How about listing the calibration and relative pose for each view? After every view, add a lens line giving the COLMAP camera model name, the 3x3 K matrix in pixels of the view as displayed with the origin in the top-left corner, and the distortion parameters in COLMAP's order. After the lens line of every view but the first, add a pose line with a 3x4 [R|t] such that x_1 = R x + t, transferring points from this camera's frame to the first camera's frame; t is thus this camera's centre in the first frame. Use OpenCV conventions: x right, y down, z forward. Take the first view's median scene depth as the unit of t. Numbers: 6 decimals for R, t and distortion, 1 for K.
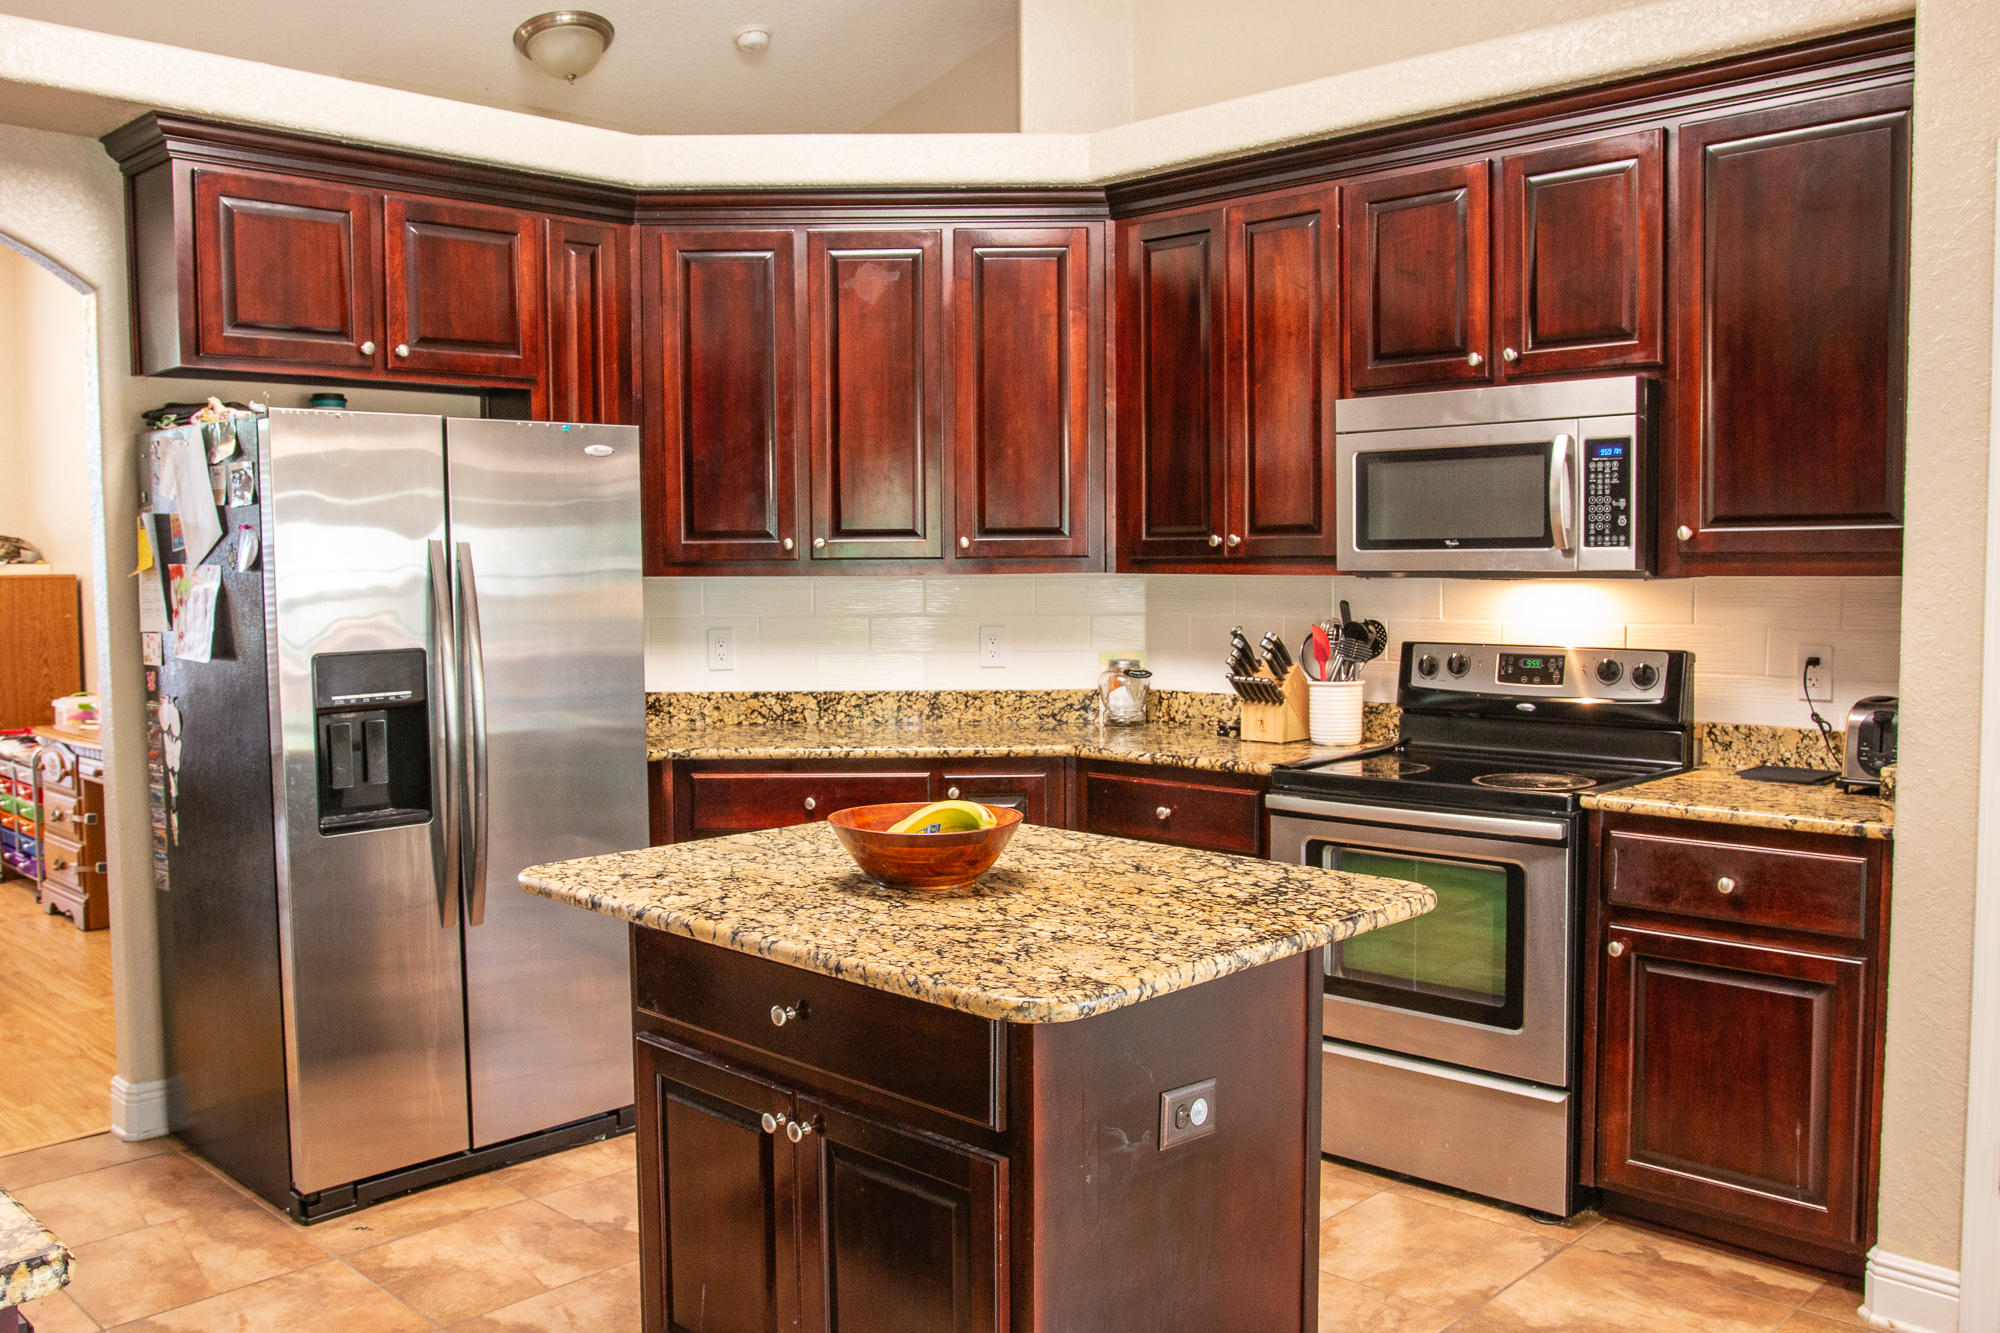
lens RADIAL K [[1678.2, 0, 994.7], [0, 1678.2, 659.0], [0, 0, 1]] dist [-0.084282, 0.070638]
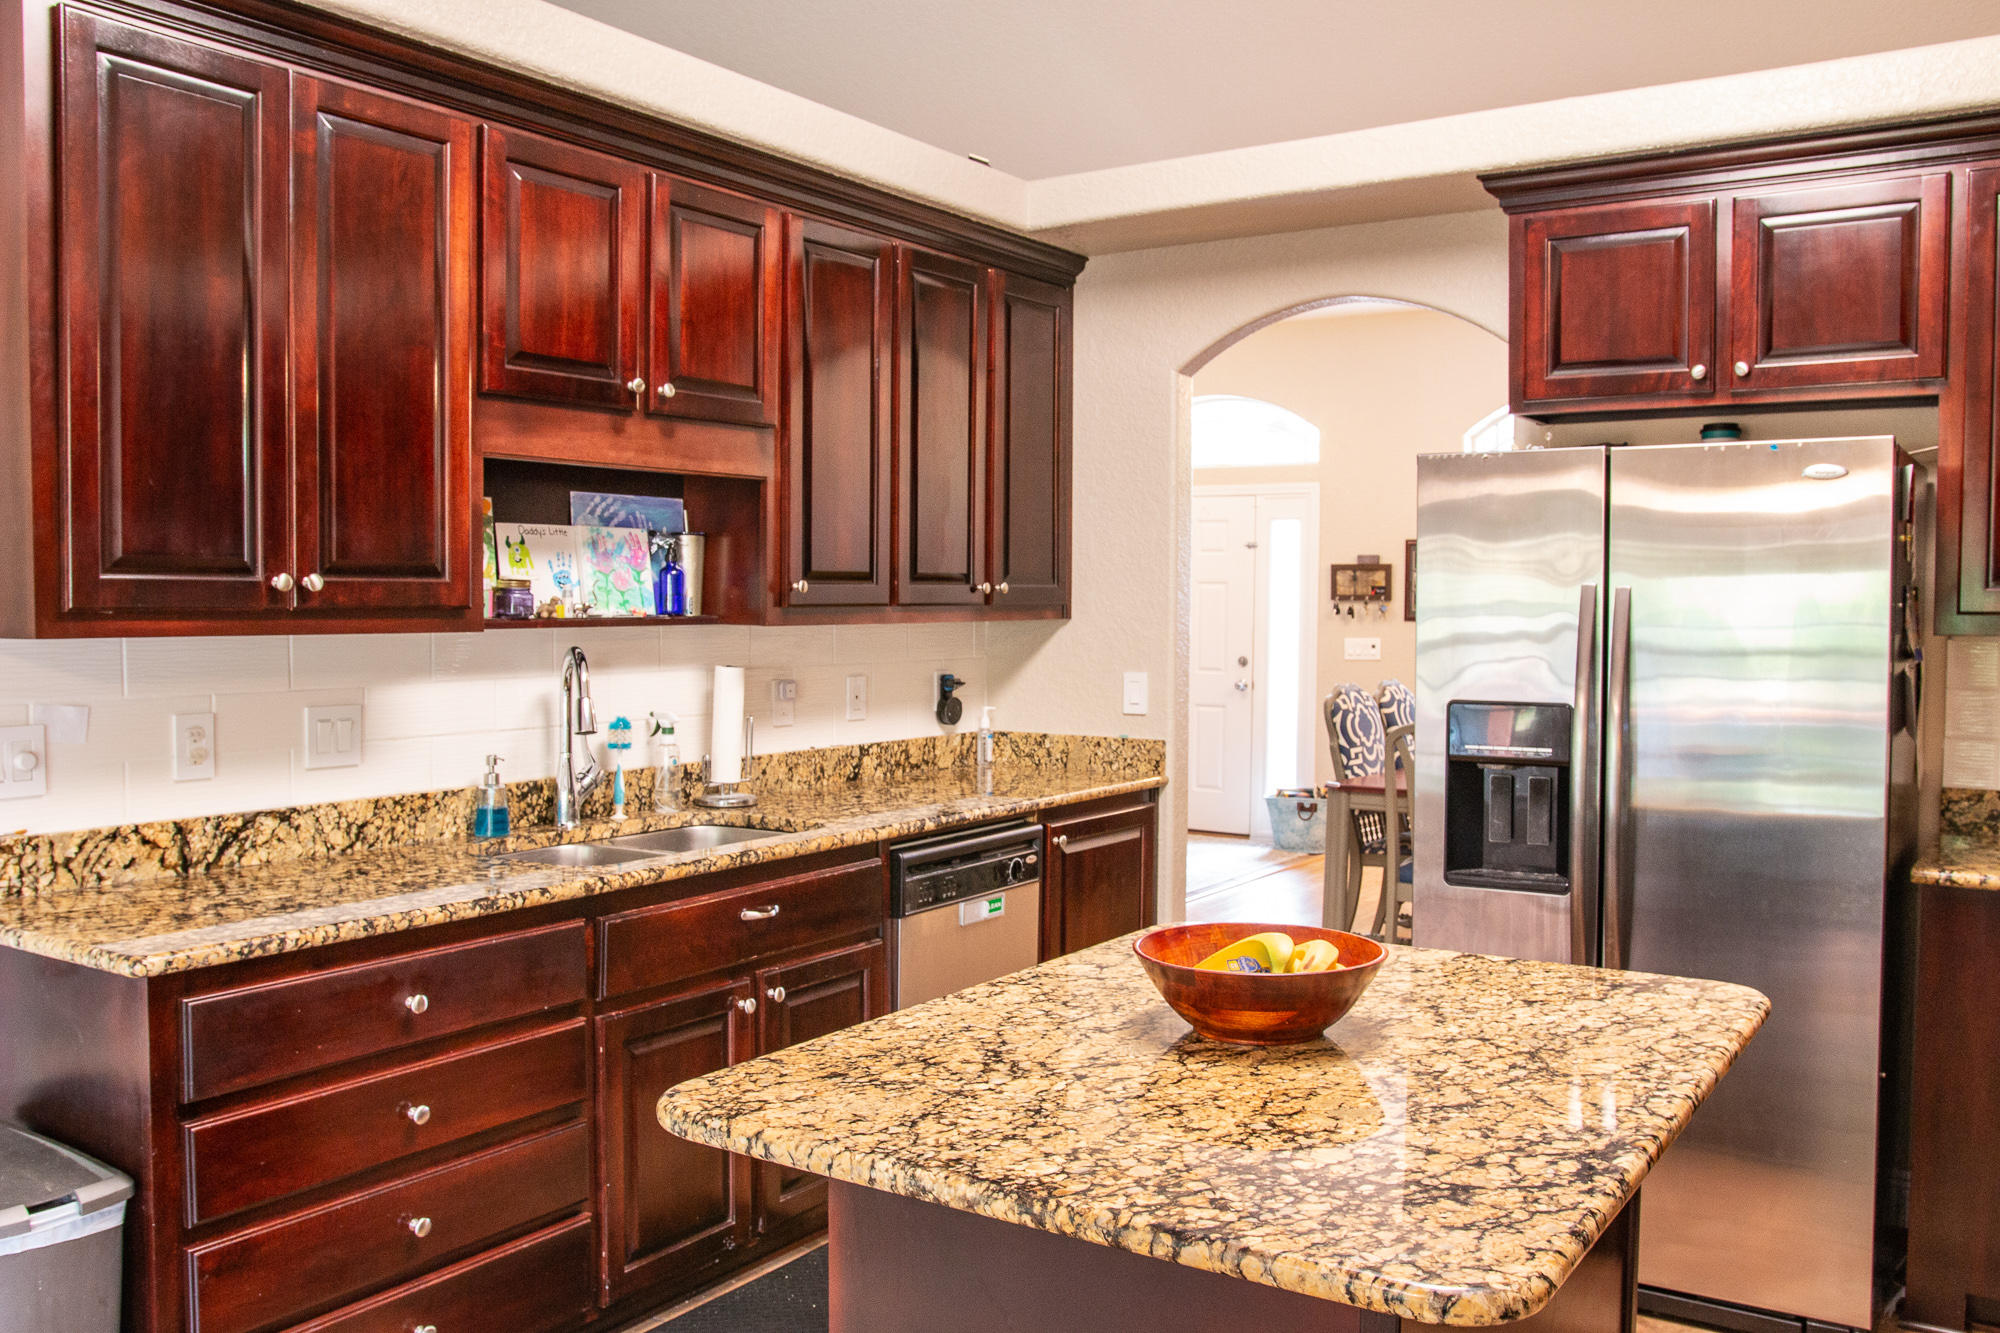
lens RADIAL K [[1678.2, 0, 995.8], [0, 1678.2, 672.7], [0, 0, 1]] dist [-0.084282, 0.070638]
pose [[0.195107, 0.053614, -0.979315, 0.380102], [-0.067887, 0.996848, 0.041049, -0.030987], [0.978430, 0.058474, 0.198132, 0.399426]]
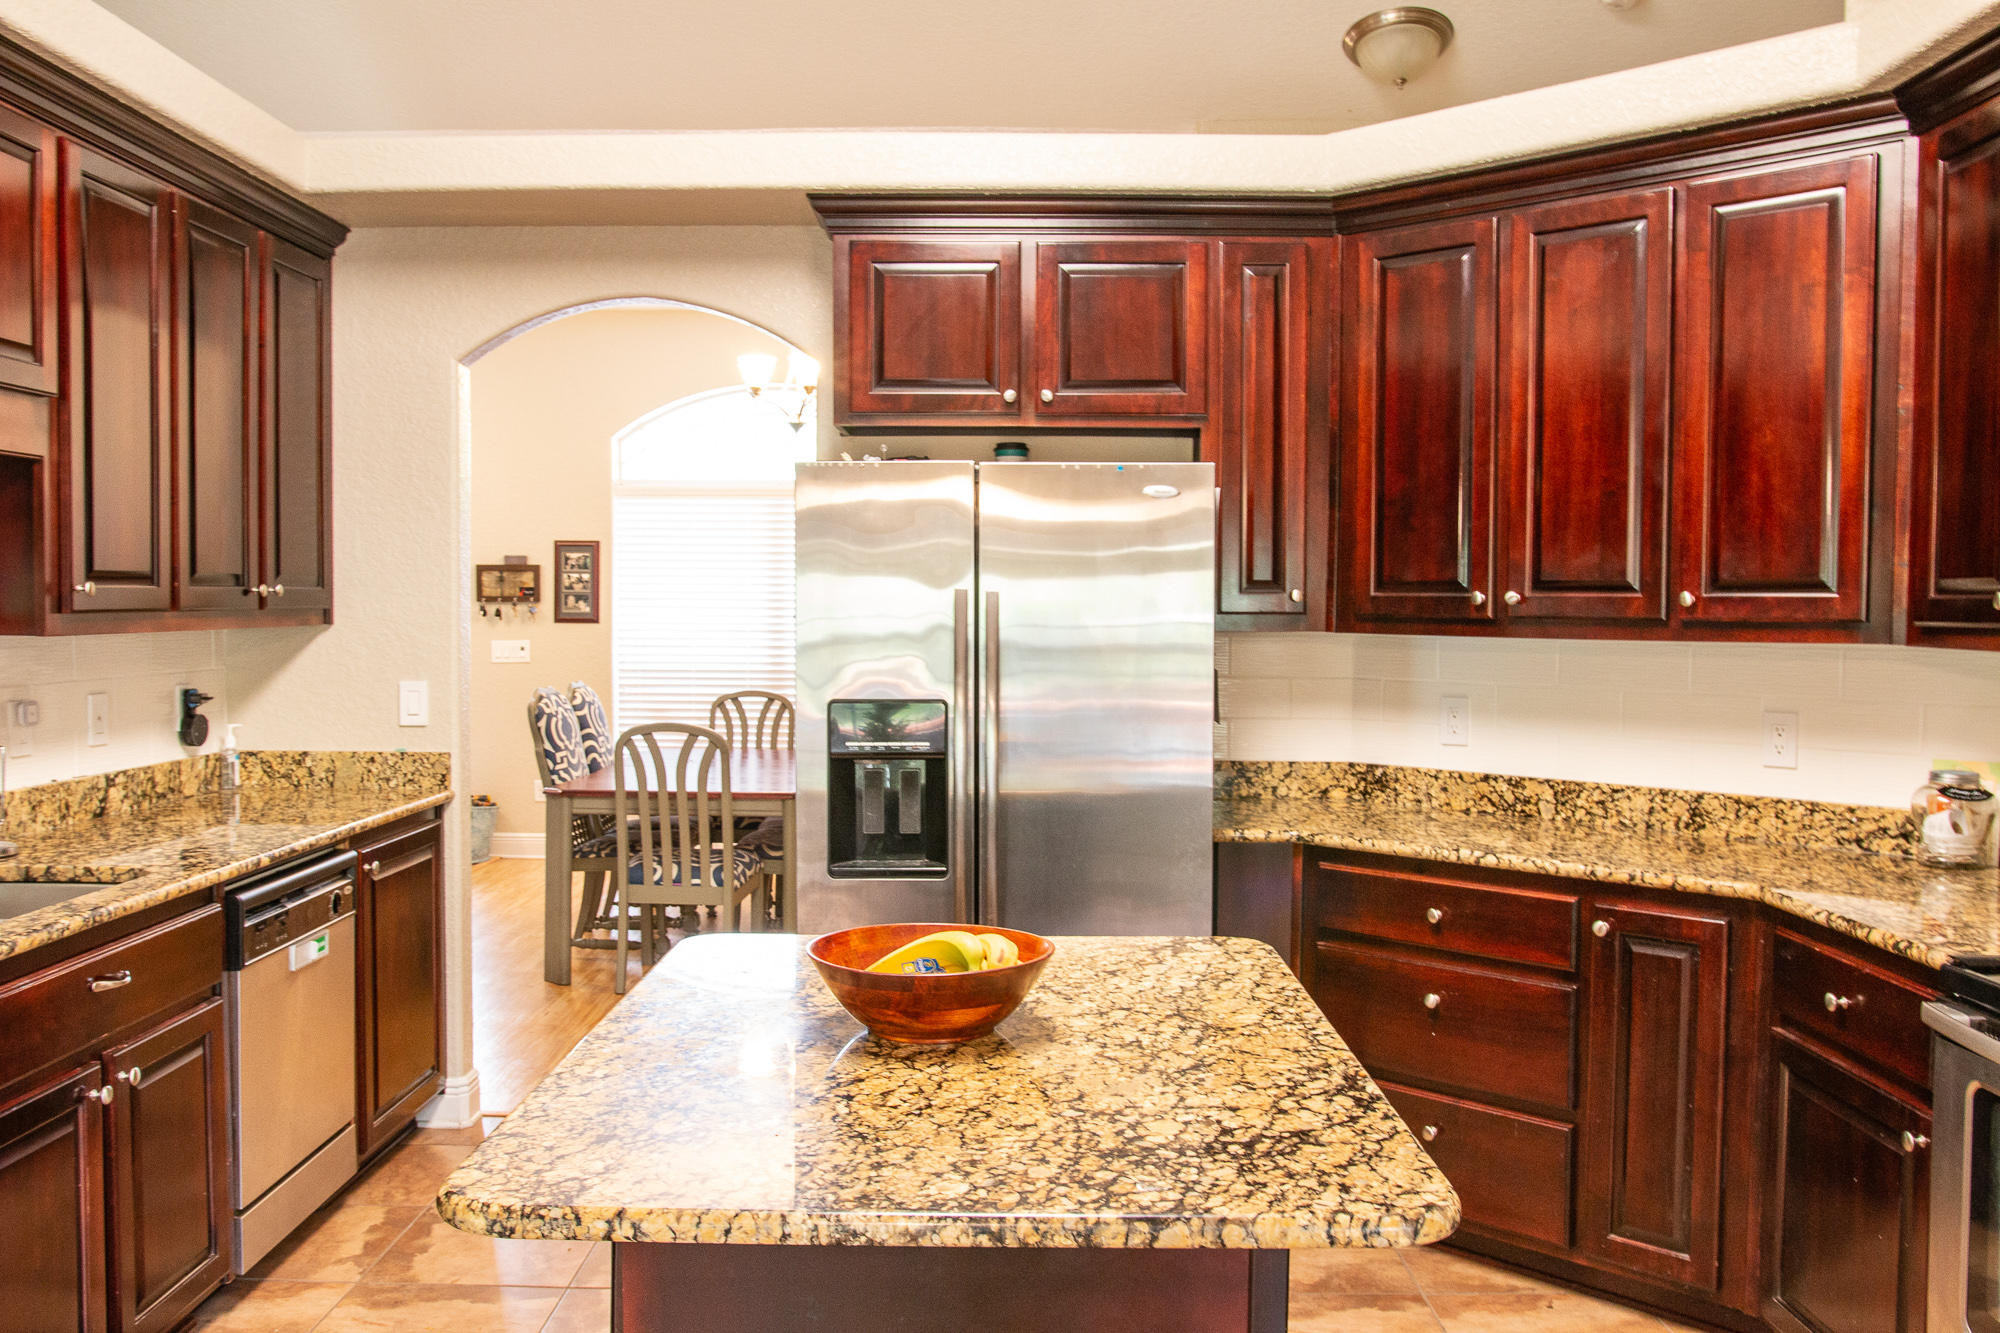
lens RADIAL K [[1678.2, 0, 996.5], [0, 1678.2, 674.9], [0, 0, 1]] dist [-0.084282, 0.070638]
pose [[0.698988, 0.043356, -0.713818, 0.297792], [-0.056255, 0.998401, 0.005555, -0.022059], [0.712918, 0.036273, 0.700309, 0.258304]]
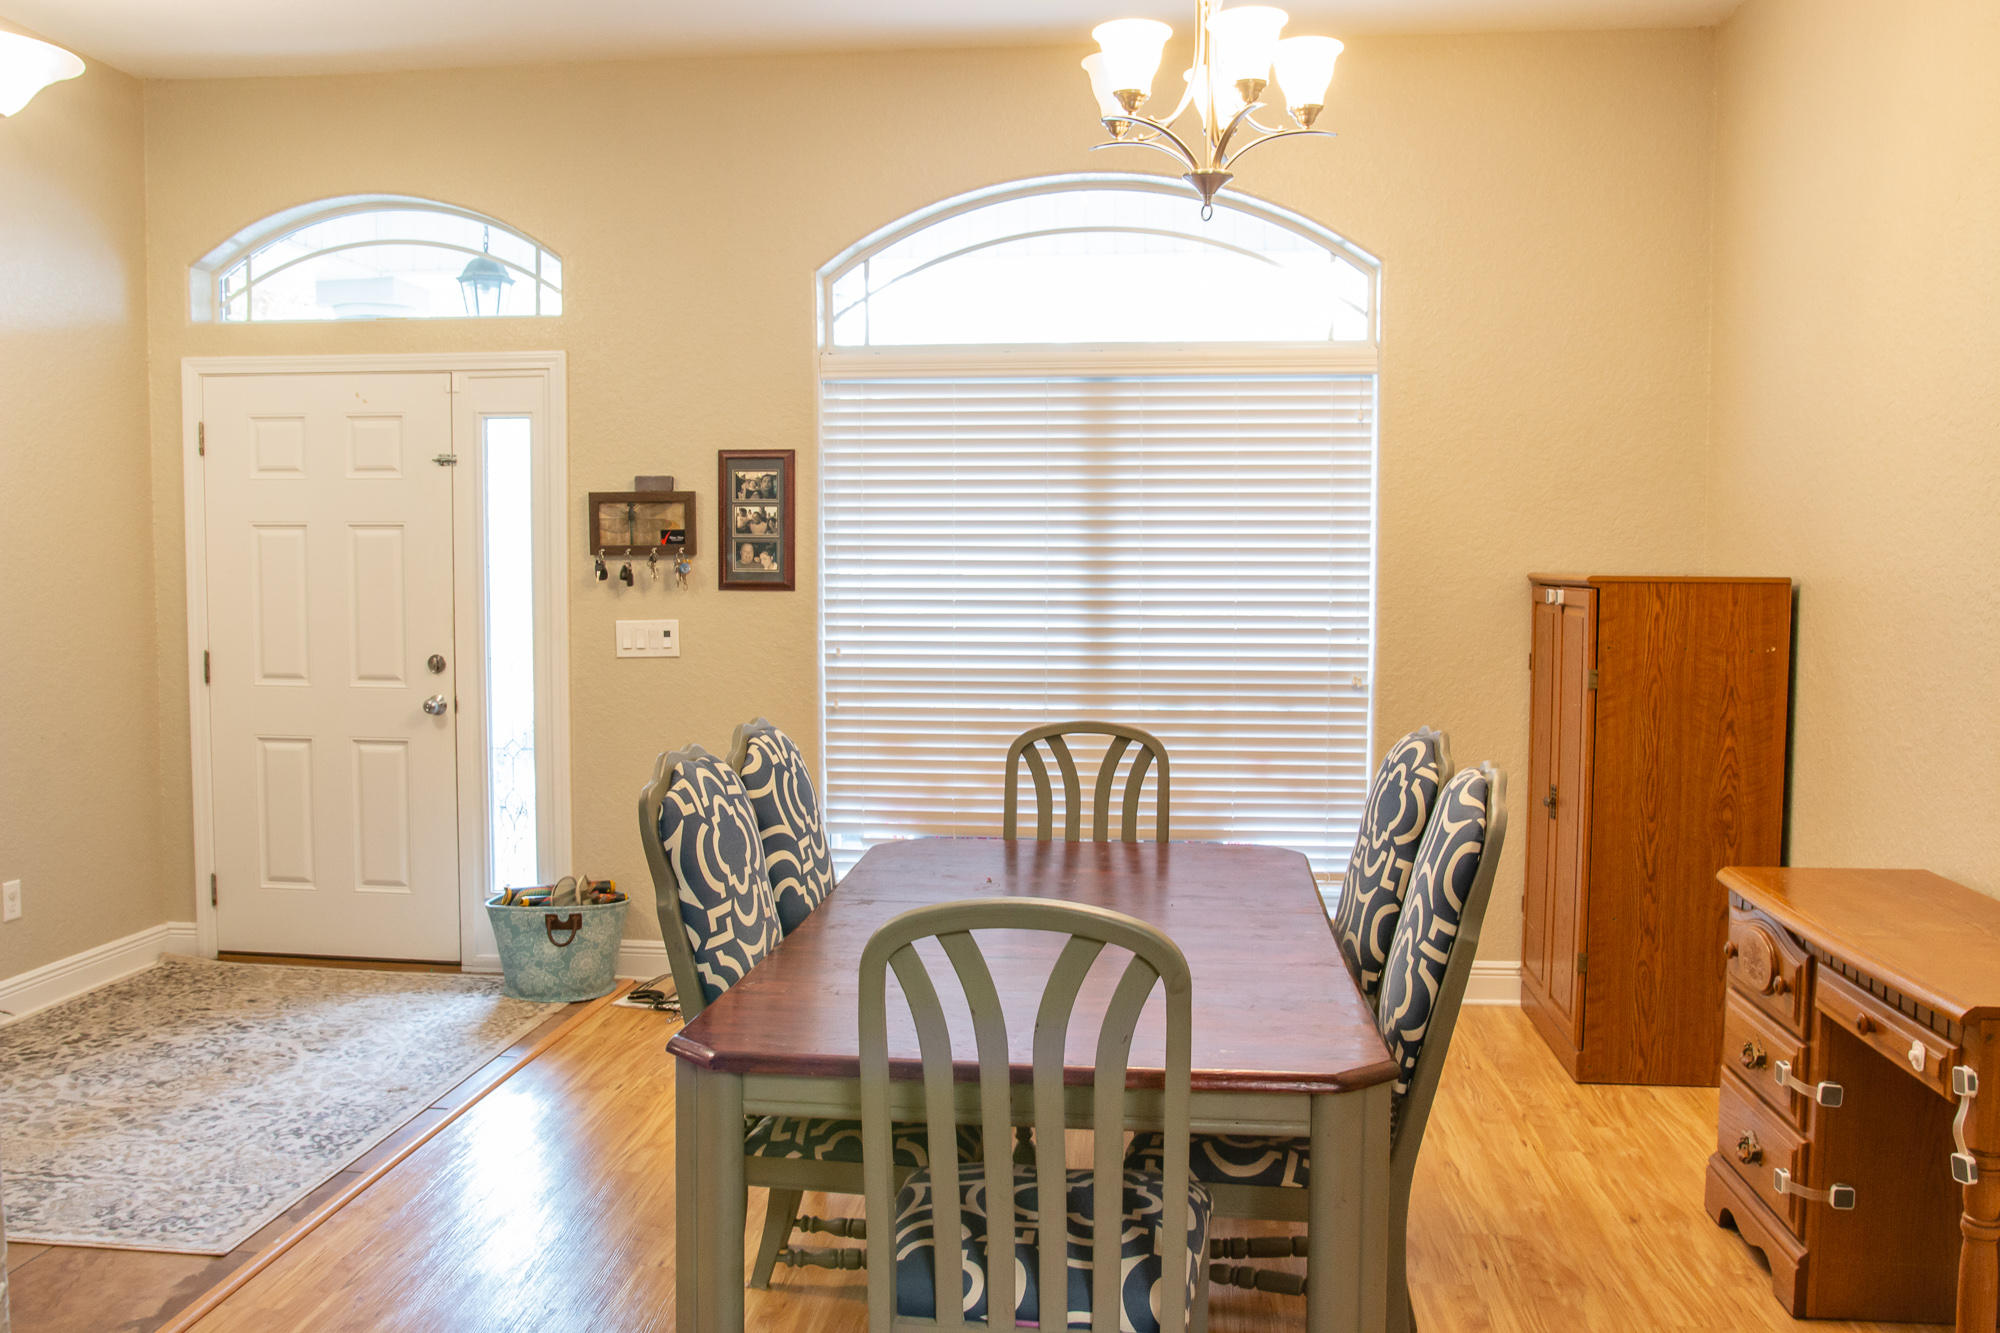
lens RADIAL K [[1653.6, 0, 994.7], [0, 1653.6, 670.2], [0, 0, 1]] dist [-0.077168, 0.004808]
pose [[0.619934, 0.062715, -0.782143, -0.465601], [-0.053800, 0.997852, 0.037369, -0.041063], [0.782807, 0.018913, 0.621977, 0.706259]]
